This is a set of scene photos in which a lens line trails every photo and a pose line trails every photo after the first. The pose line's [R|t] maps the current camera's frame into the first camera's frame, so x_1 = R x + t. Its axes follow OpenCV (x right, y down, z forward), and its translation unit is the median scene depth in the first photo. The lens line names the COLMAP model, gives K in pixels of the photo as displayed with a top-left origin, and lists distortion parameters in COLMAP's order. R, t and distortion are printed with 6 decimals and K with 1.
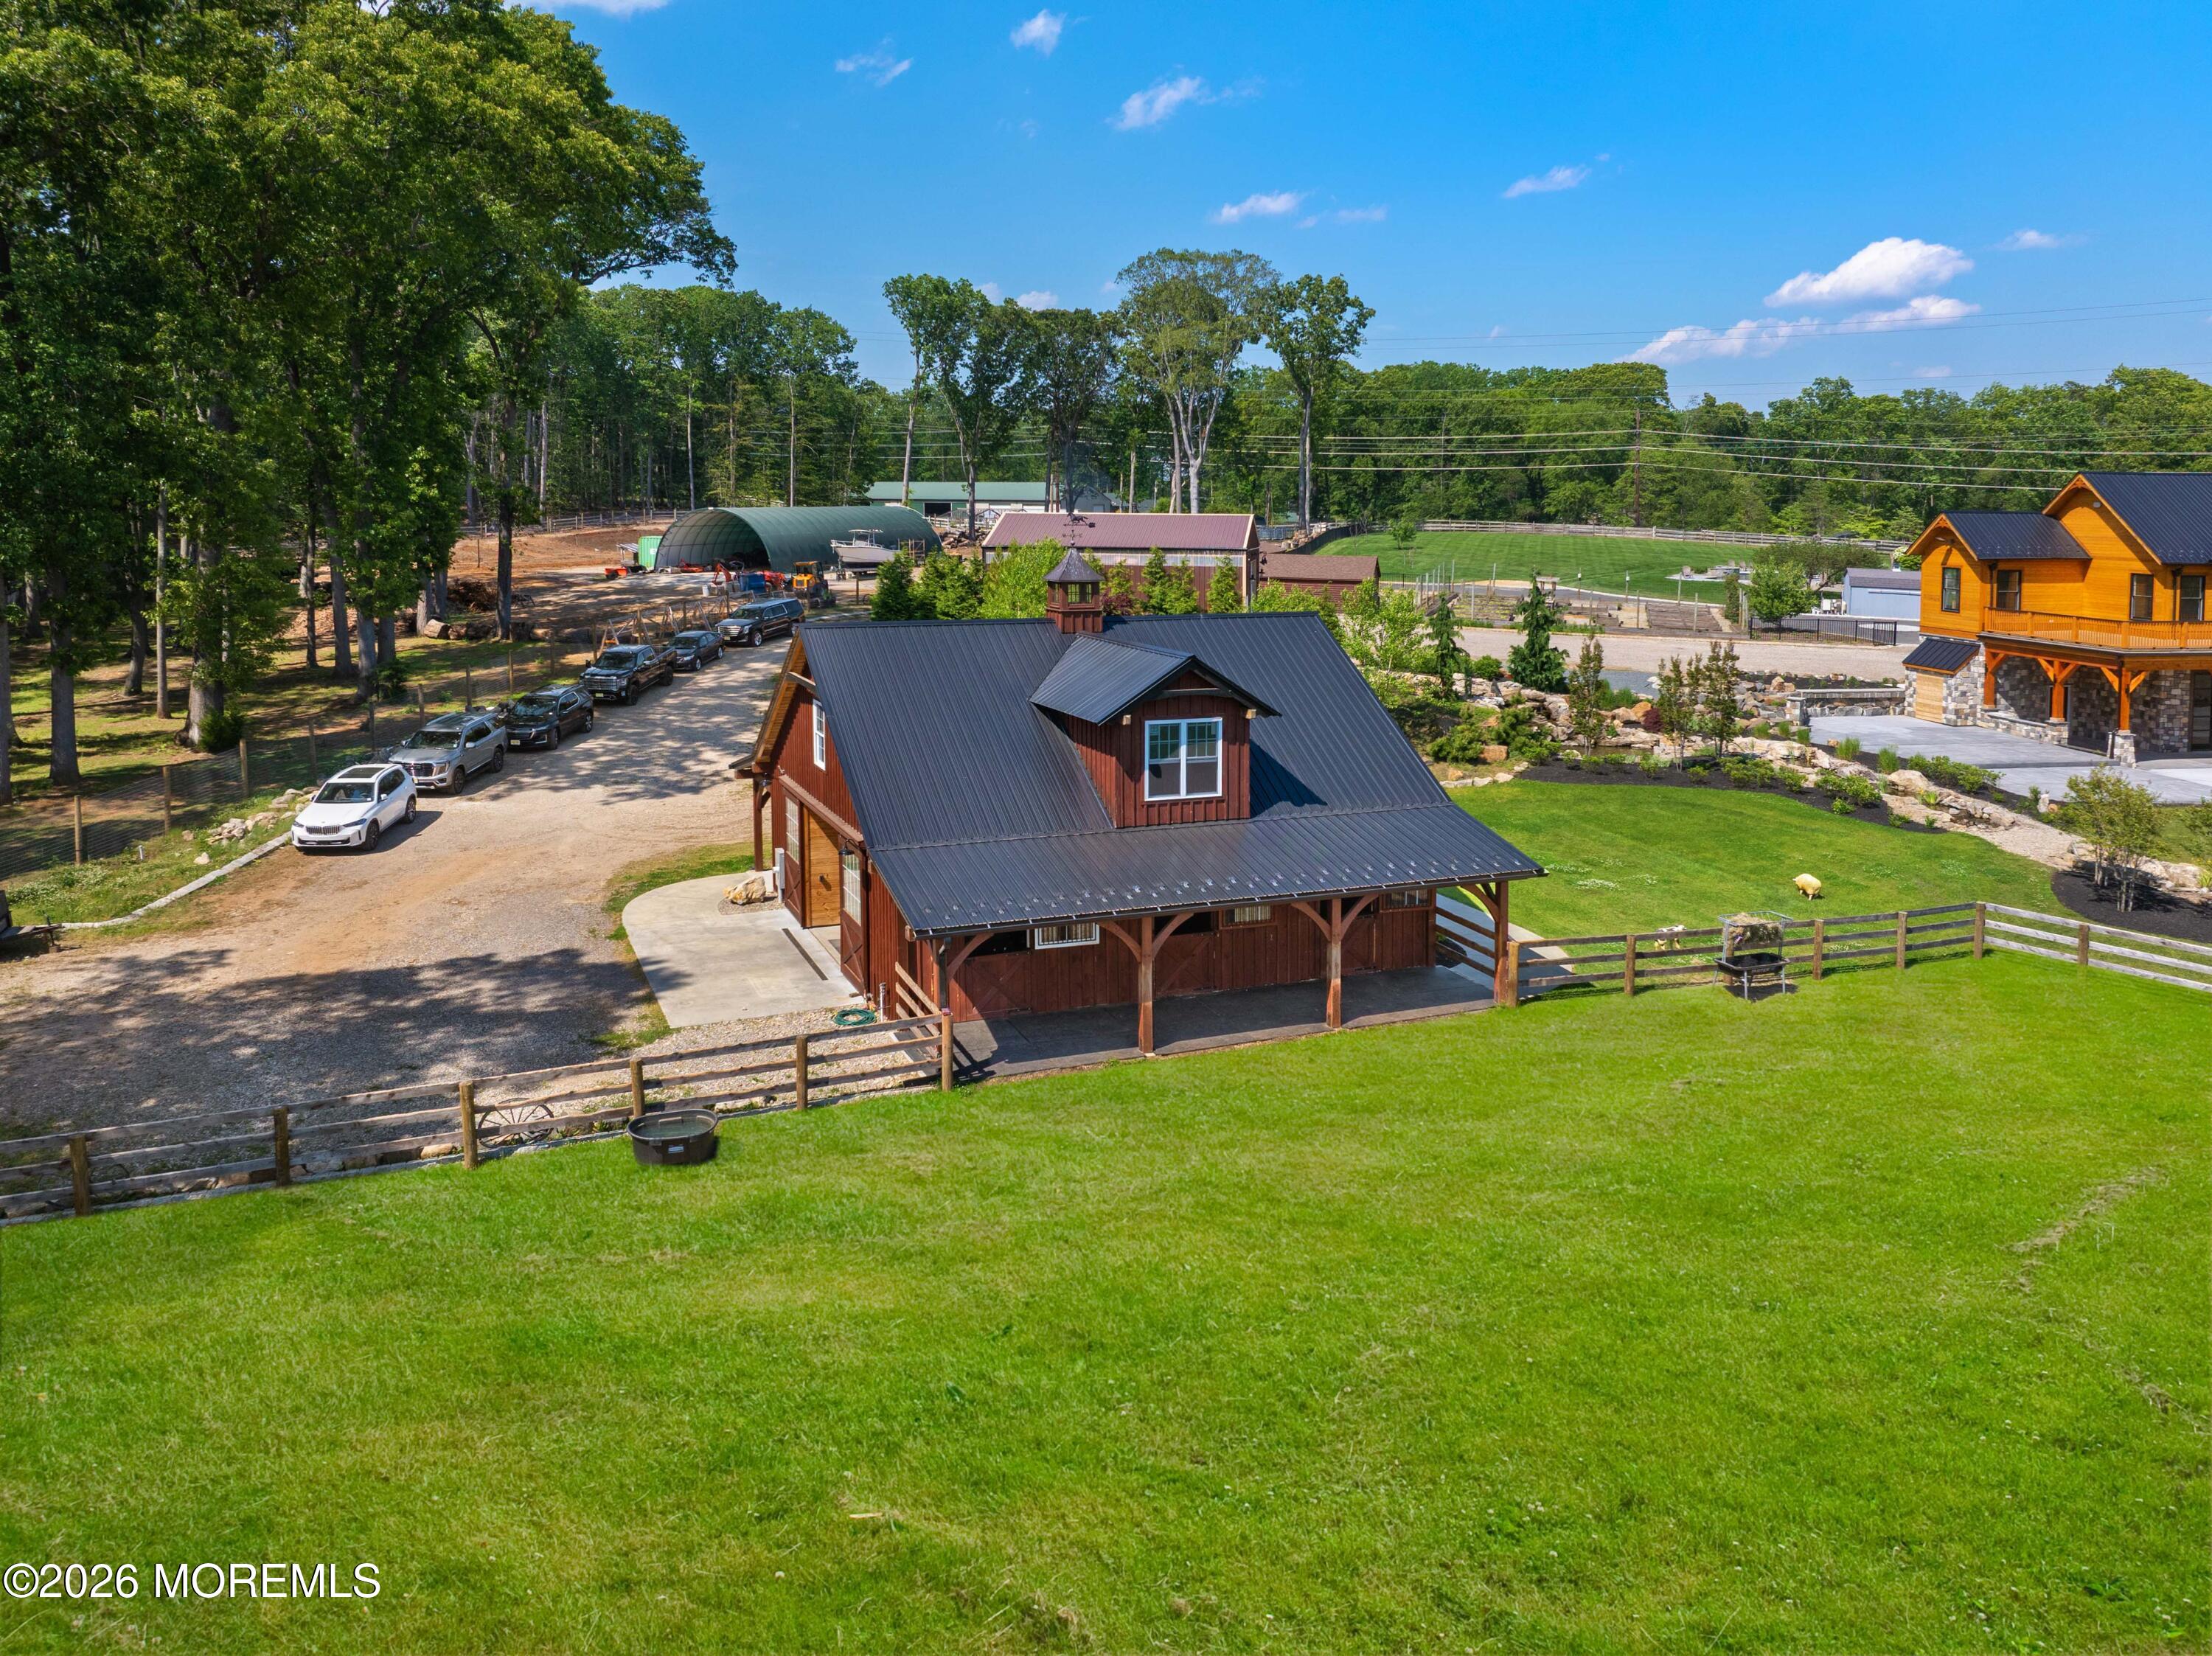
lens RADIAL K [[1540.0, 0, 985.4], [0, 1540.0, 768.6], [0, 0, 1]] dist [-0.033205, 0.000522]
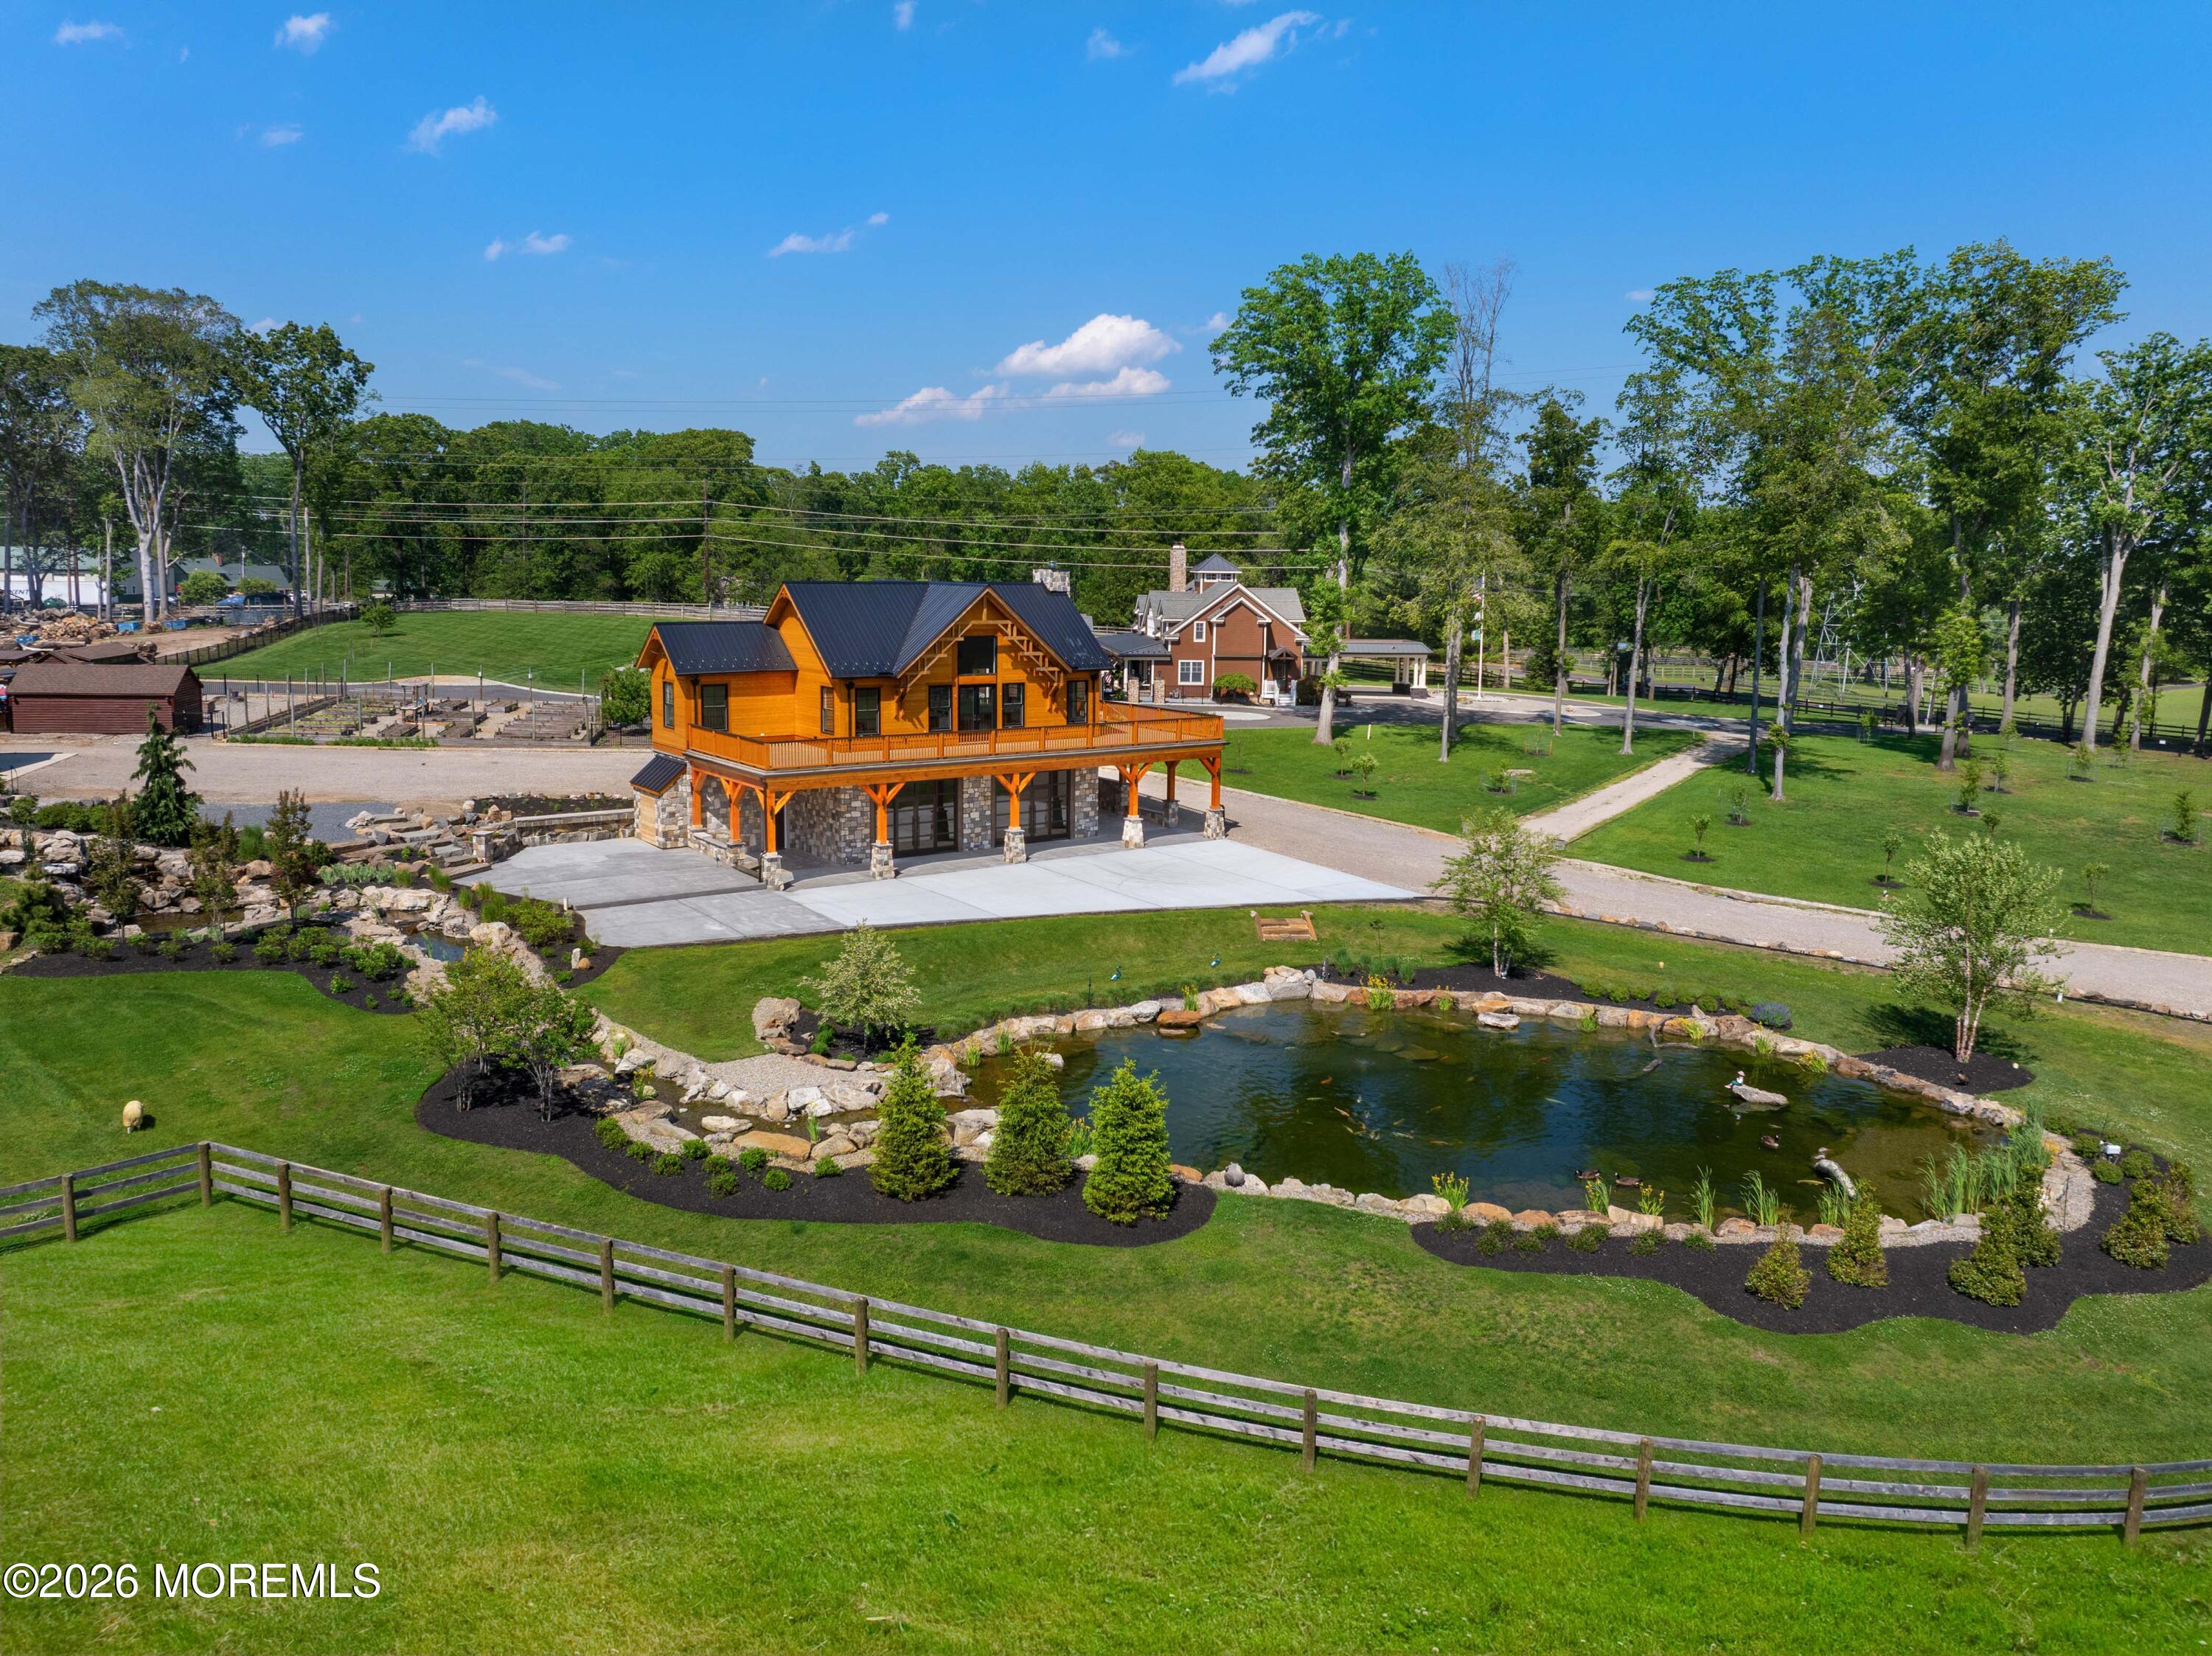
lens RADIAL K [[1597.4, 0, 1060.4], [0, 1597.4, 836.5], [0, 0, 1]] dist [-0.038483, -0.001496]
pose [[0.885729, -0.069857, 0.458916, 0.169981], [0.067385, 0.997489, 0.021784, -0.017525], [-0.459286, 0.011630, 0.888212, -0.004622]]
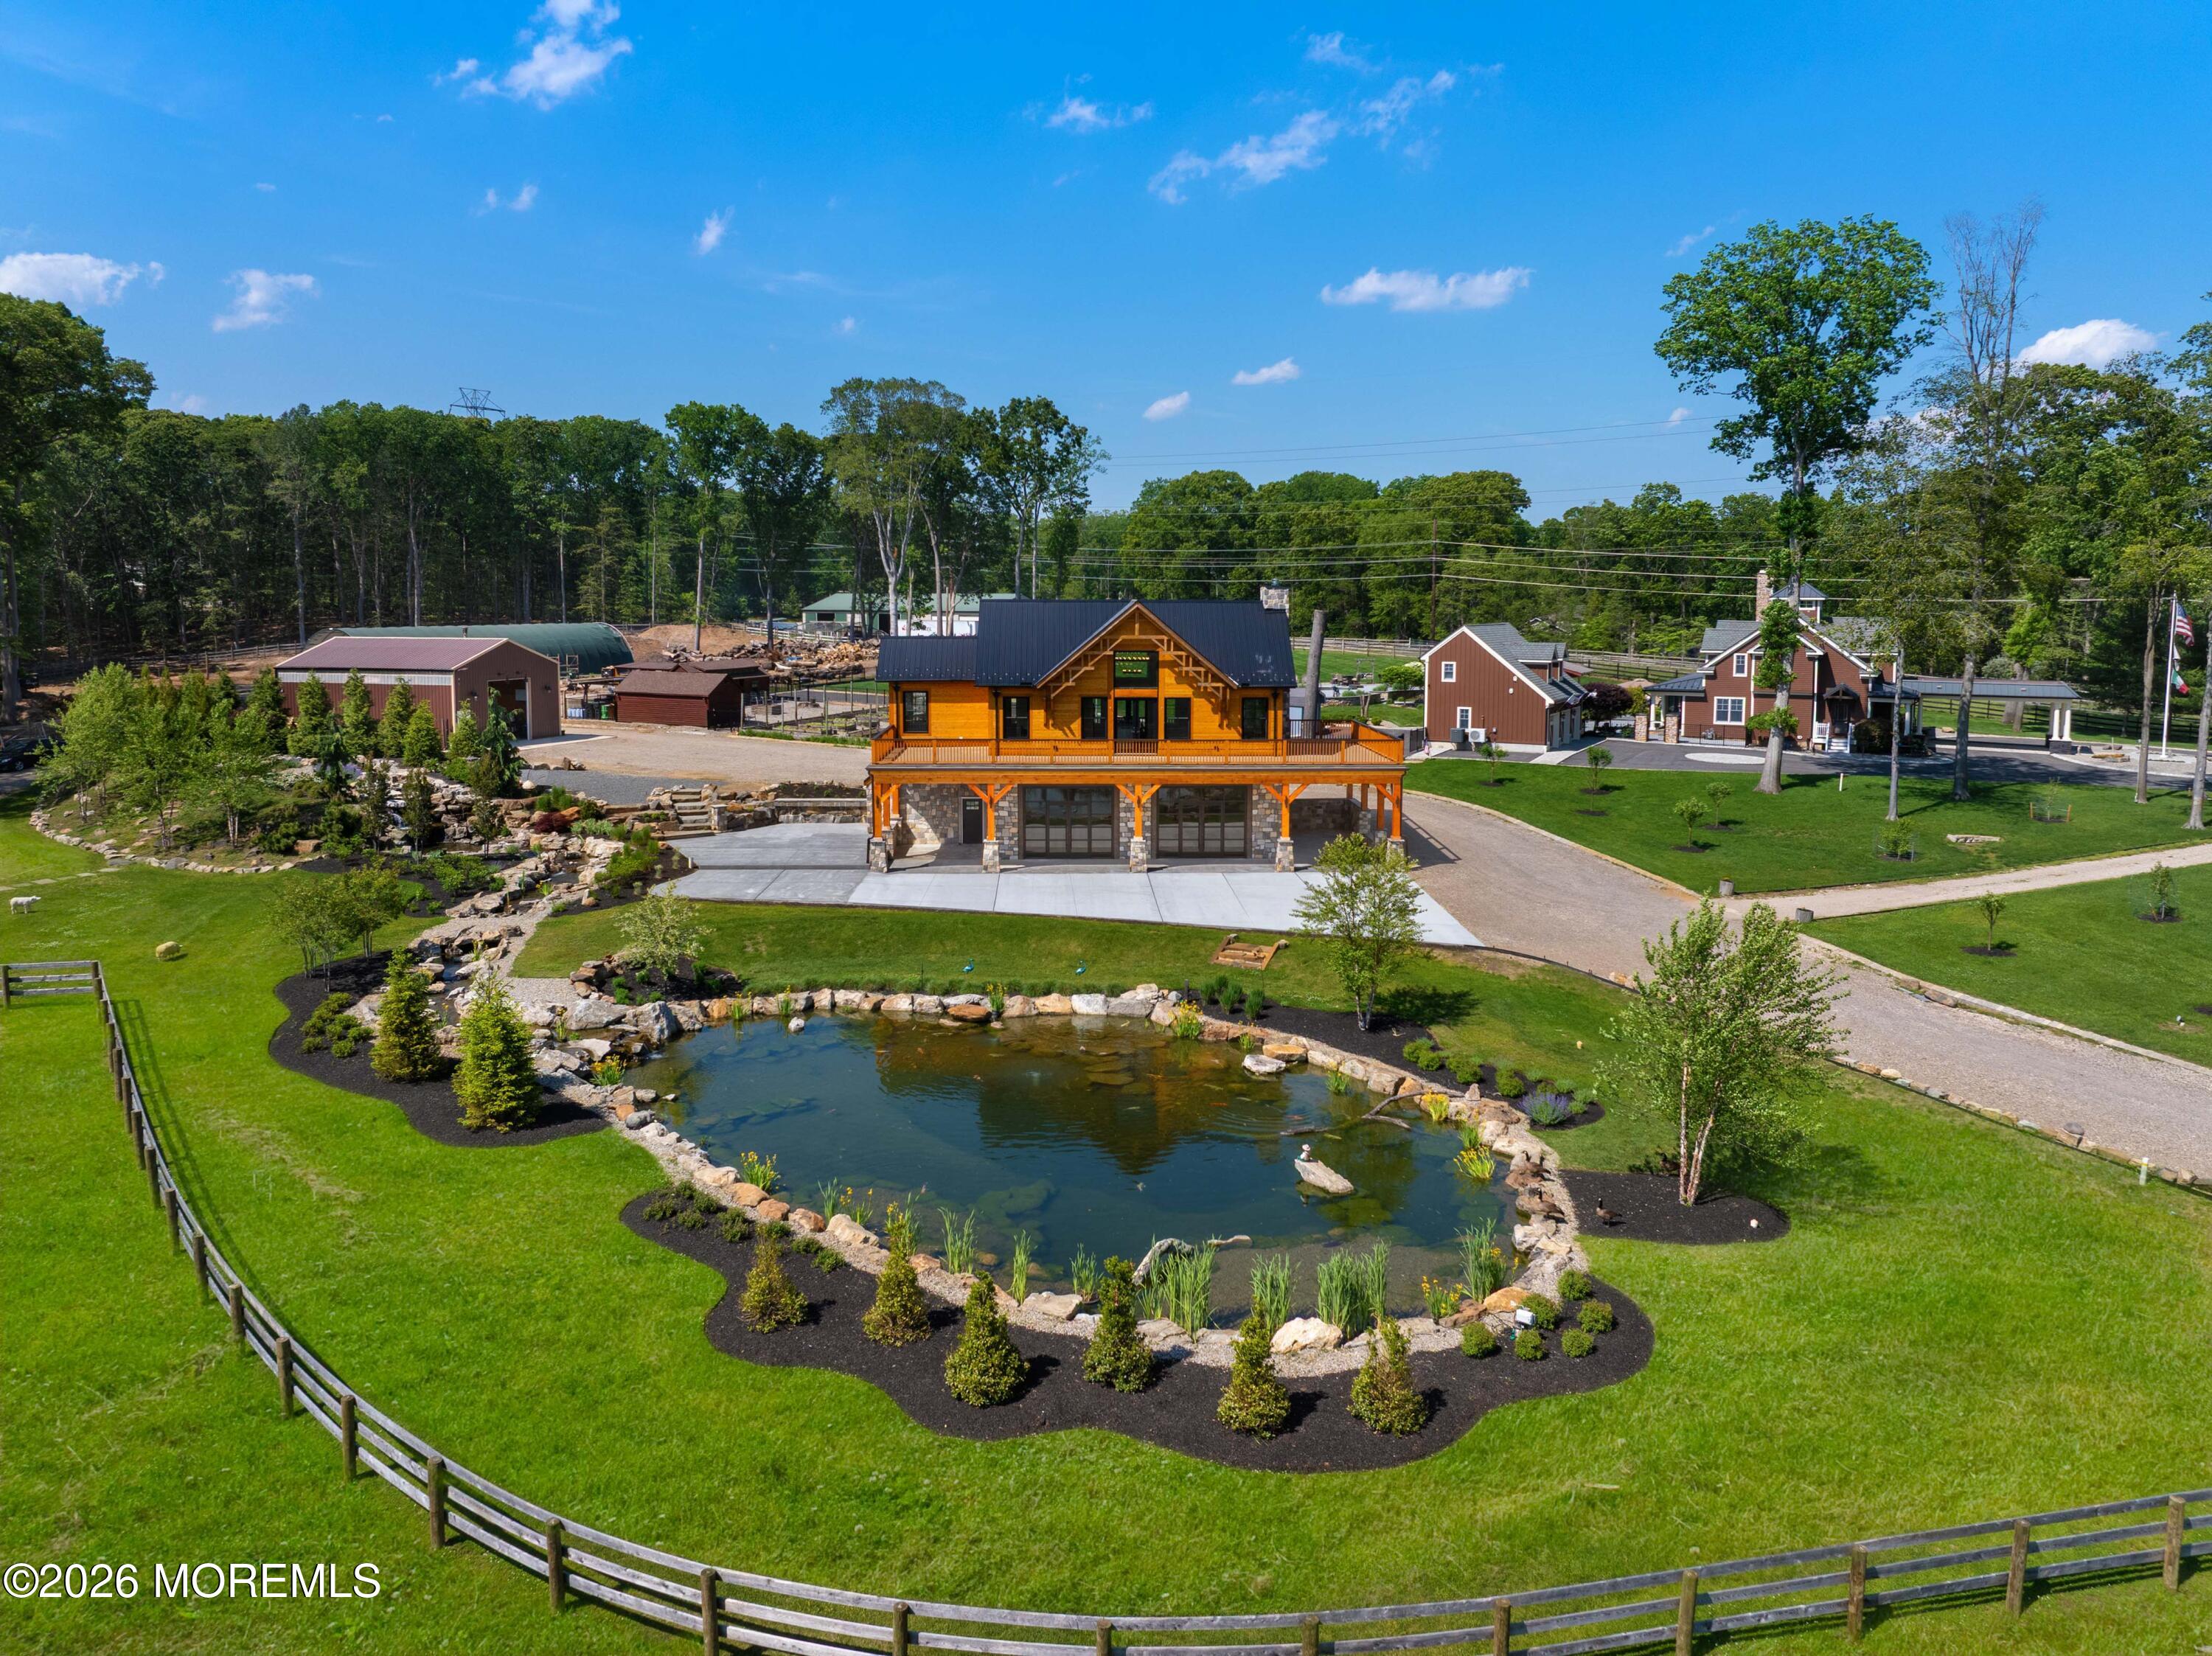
lens RADIAL K [[1575.9, 0, 1106.0], [0, 1575.9, 828.0], [0, 0, 1]] dist [-0.047937, -0.002840]
pose [[0.991367, 0.015541, -0.130195, 0.409484], [-0.019235, 0.999446, -0.027165, -0.001653], [0.129701, 0.029435, 0.991116, -0.048323]]
